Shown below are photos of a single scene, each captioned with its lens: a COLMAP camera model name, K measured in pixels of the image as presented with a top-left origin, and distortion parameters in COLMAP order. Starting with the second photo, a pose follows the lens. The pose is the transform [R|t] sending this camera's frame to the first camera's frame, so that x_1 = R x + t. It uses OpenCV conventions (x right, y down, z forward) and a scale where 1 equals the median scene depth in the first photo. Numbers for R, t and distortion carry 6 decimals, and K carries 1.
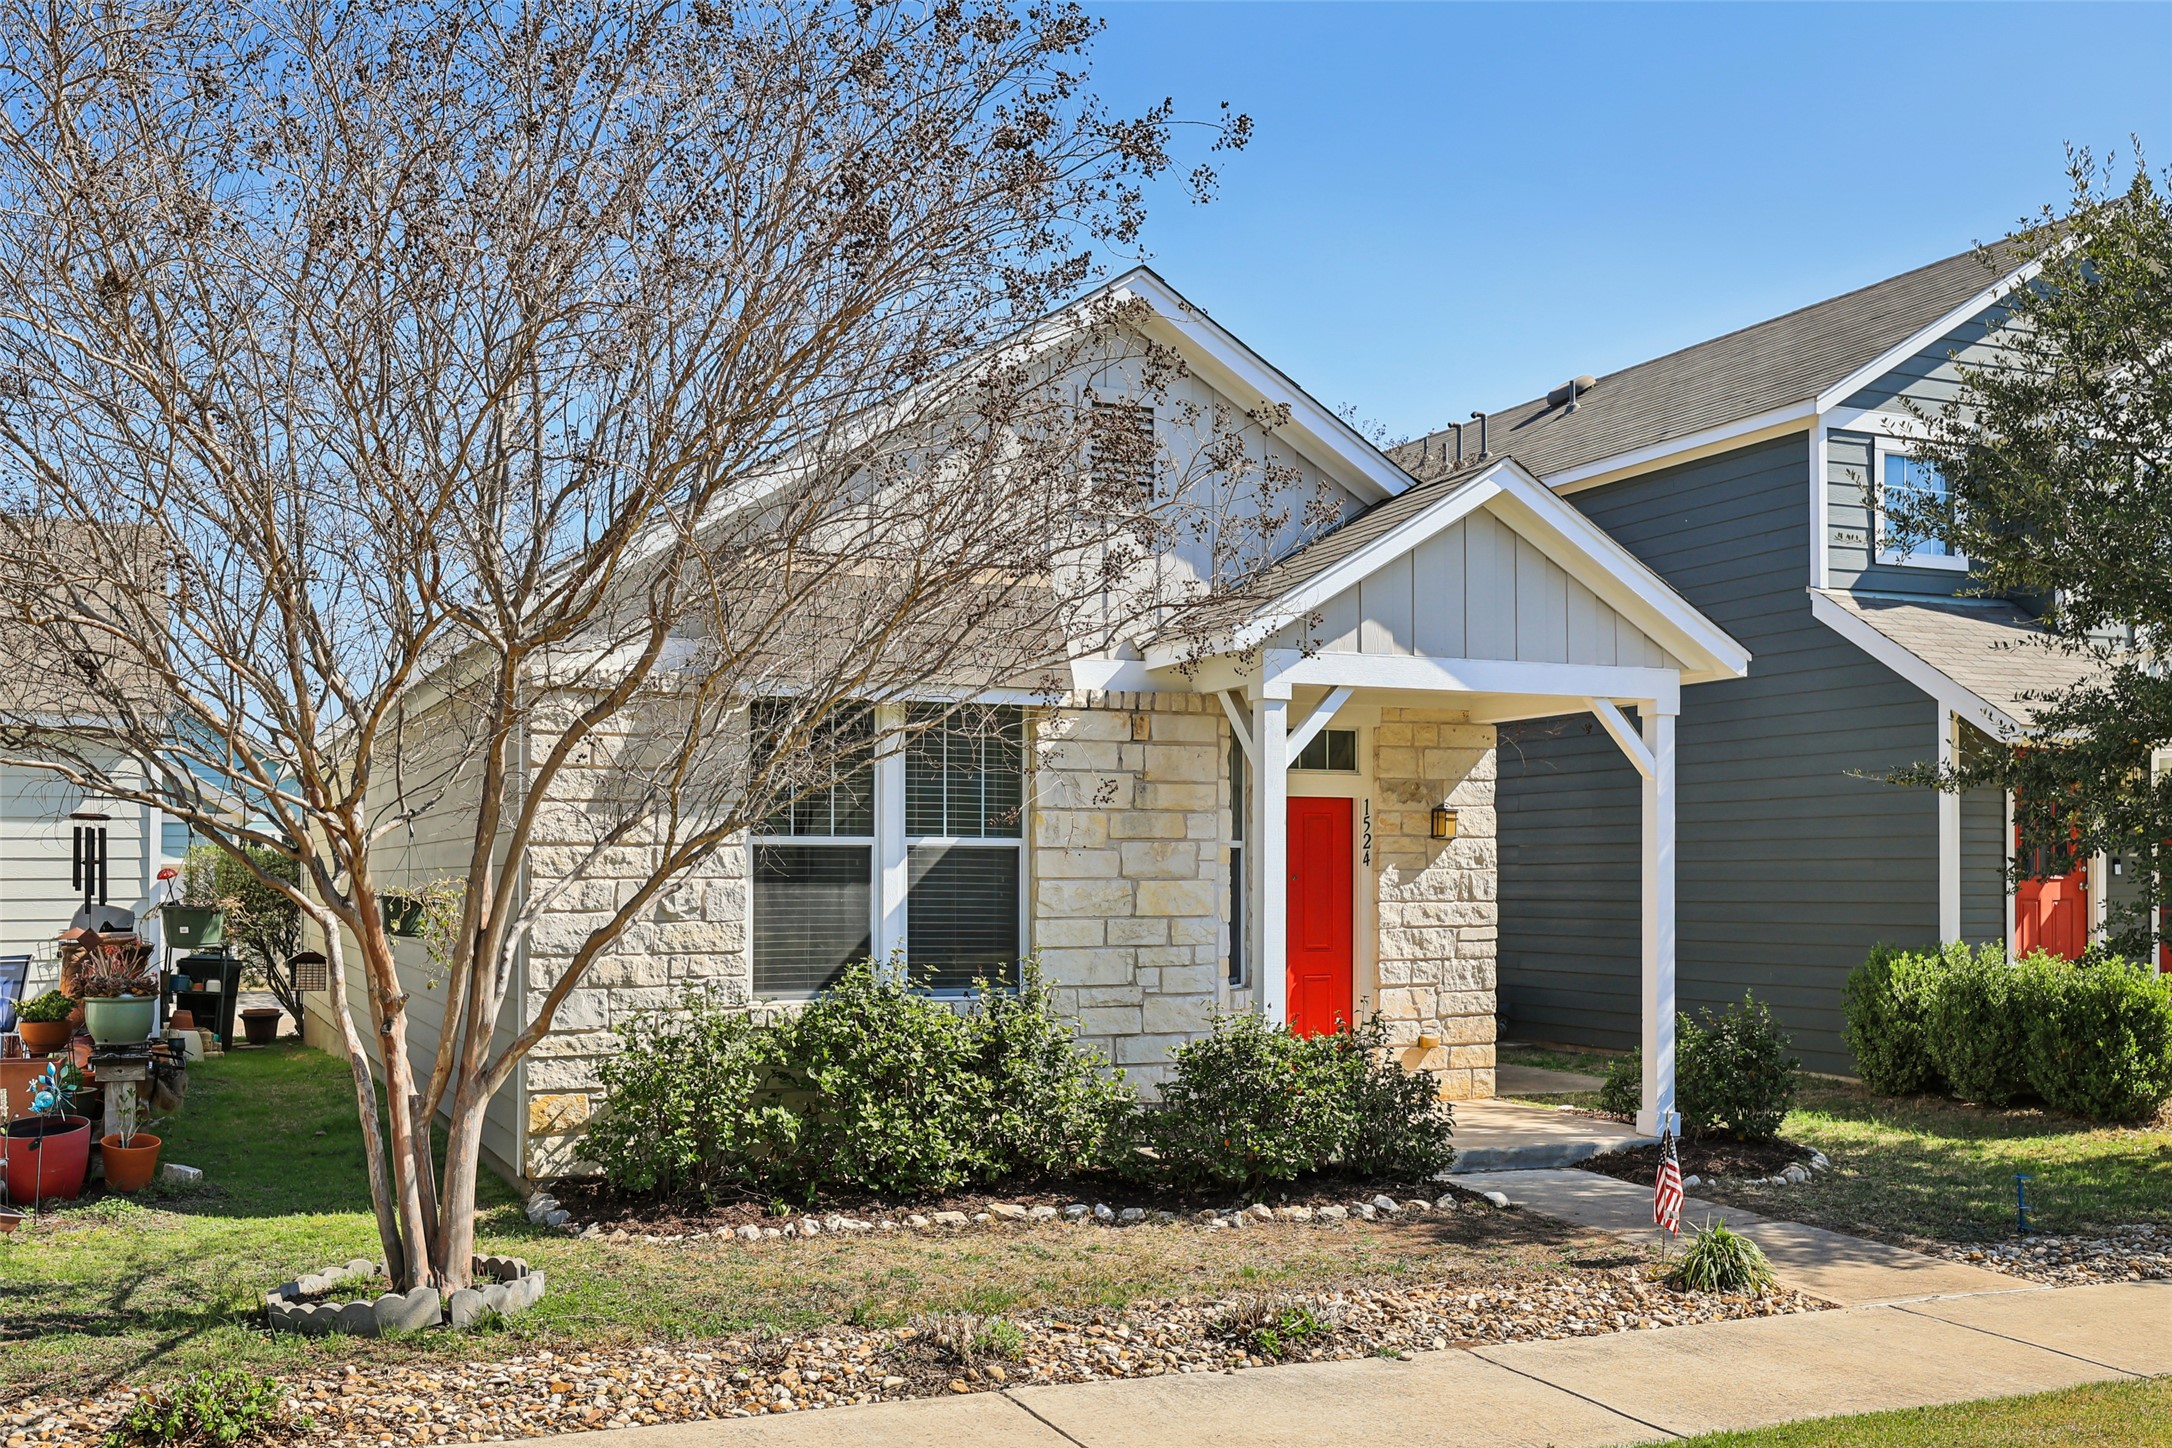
lens RADIAL K [[2179.7, 0, 1085.7], [0, 2179.7, 722.2], [0, 0, 1]] dist [-0.000587, 0.000000]
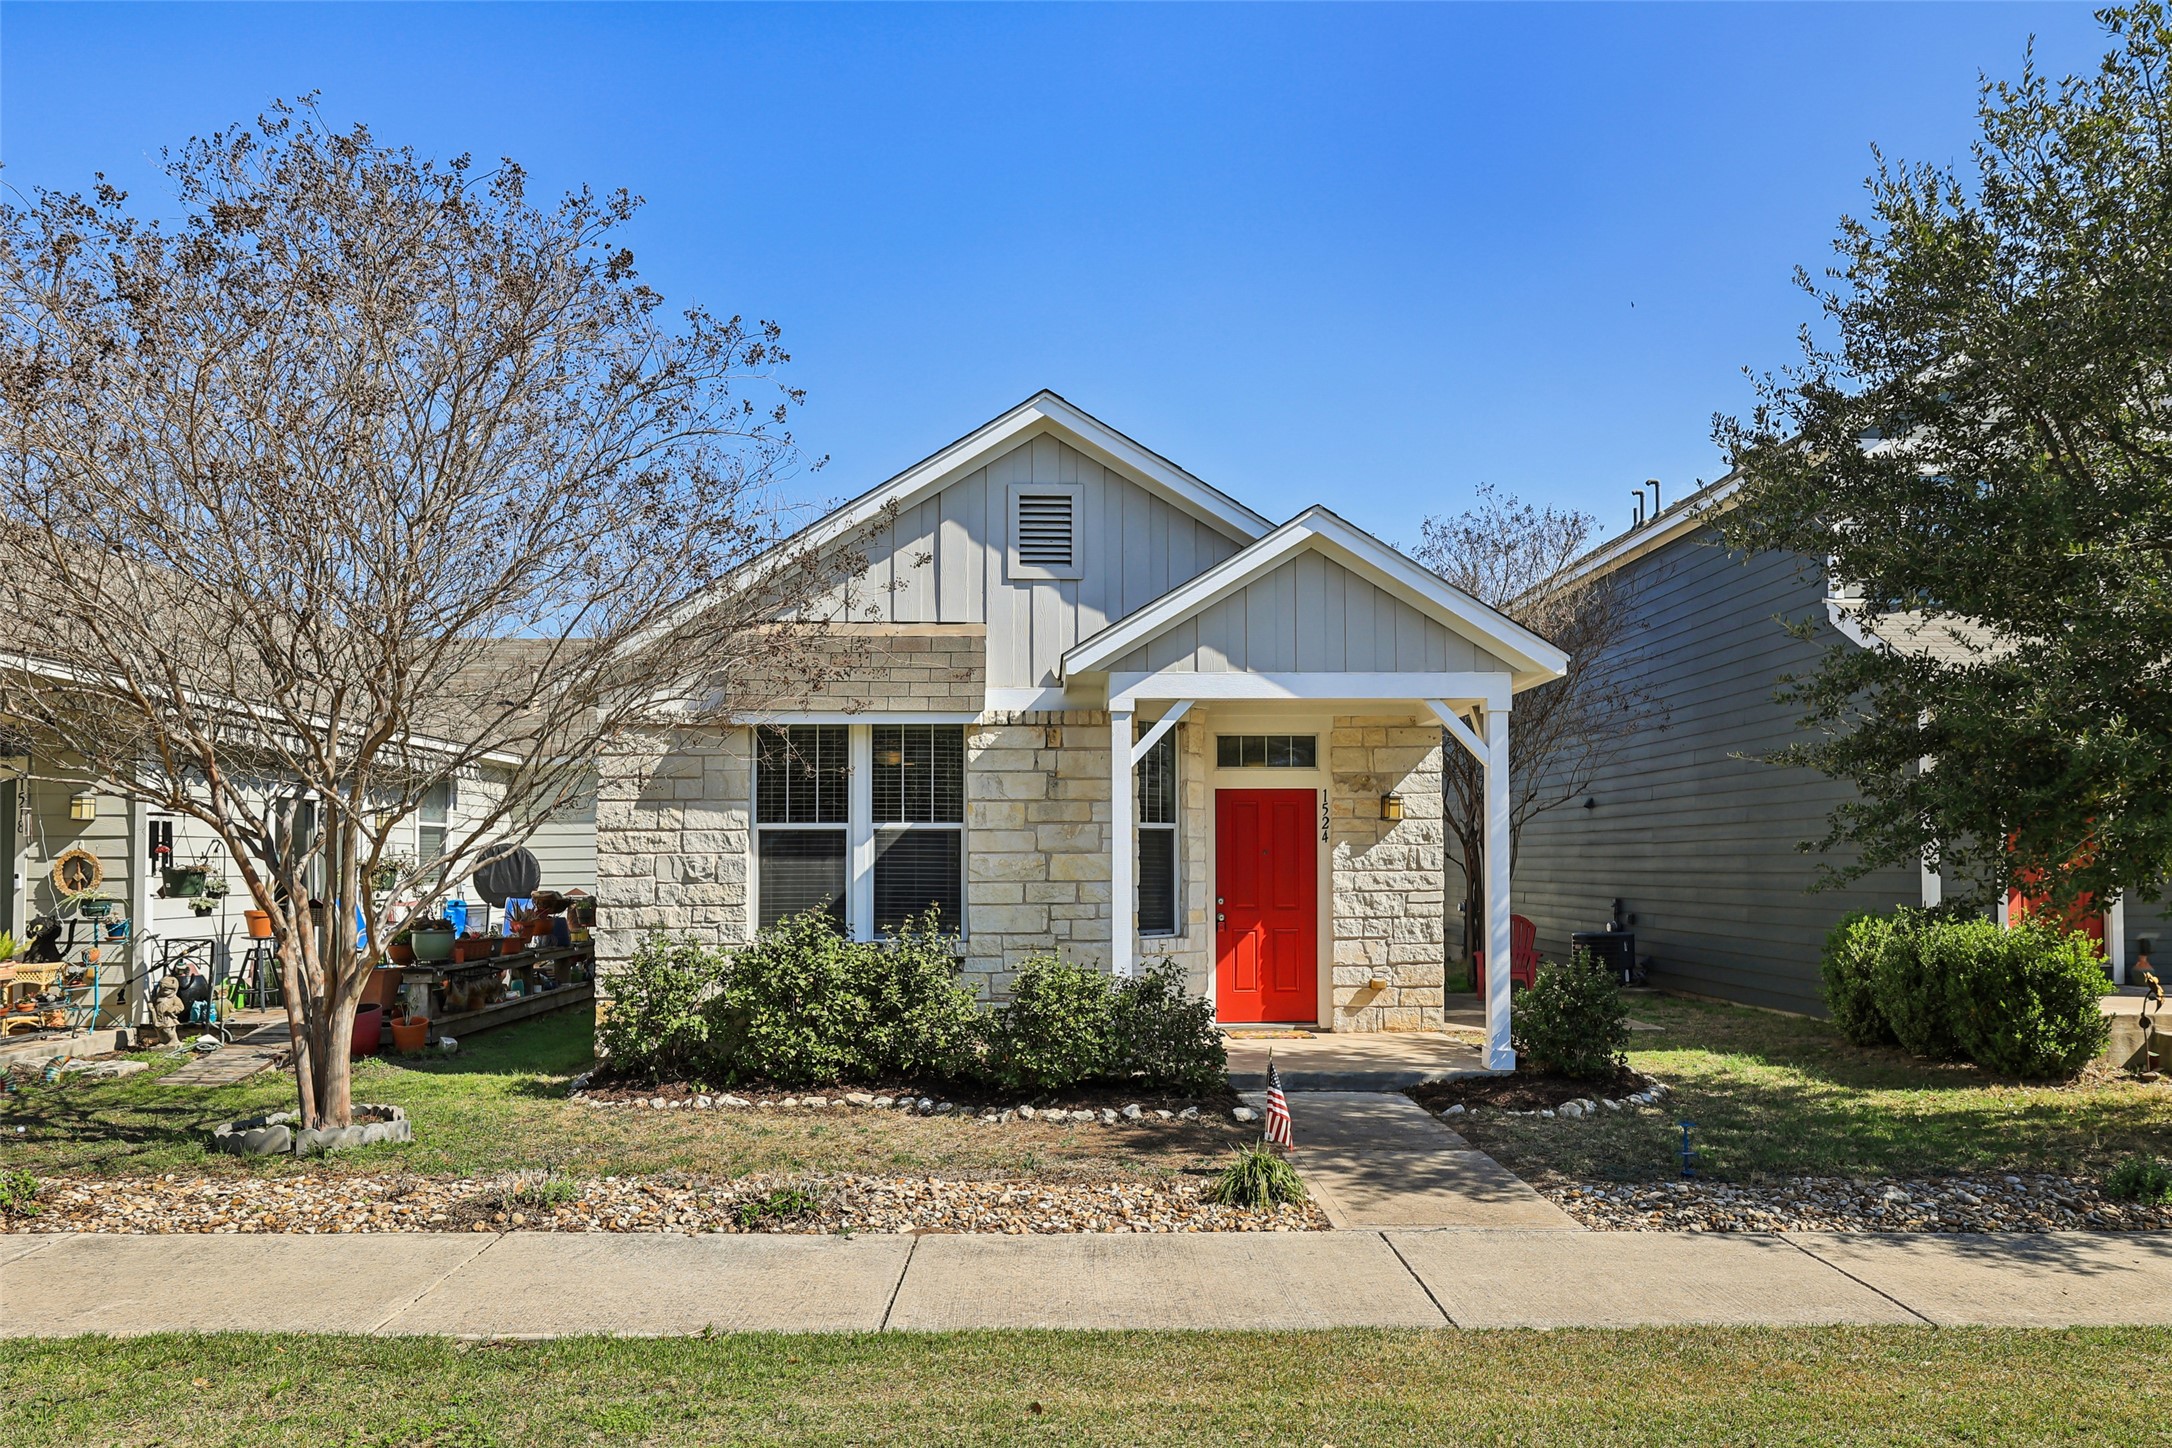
lens RADIAL K [[1473.0, 0, 1088.0], [0, 1473.0, 734.3], [0, 0, 1]] dist [0.001716, -0.002244]
pose [[0.917883, -0.037090, -0.395113, 0.396481], [0.031496, 0.999291, -0.020638, 0.019310], [0.395598, 0.006499, 0.918401, 0.188626]]
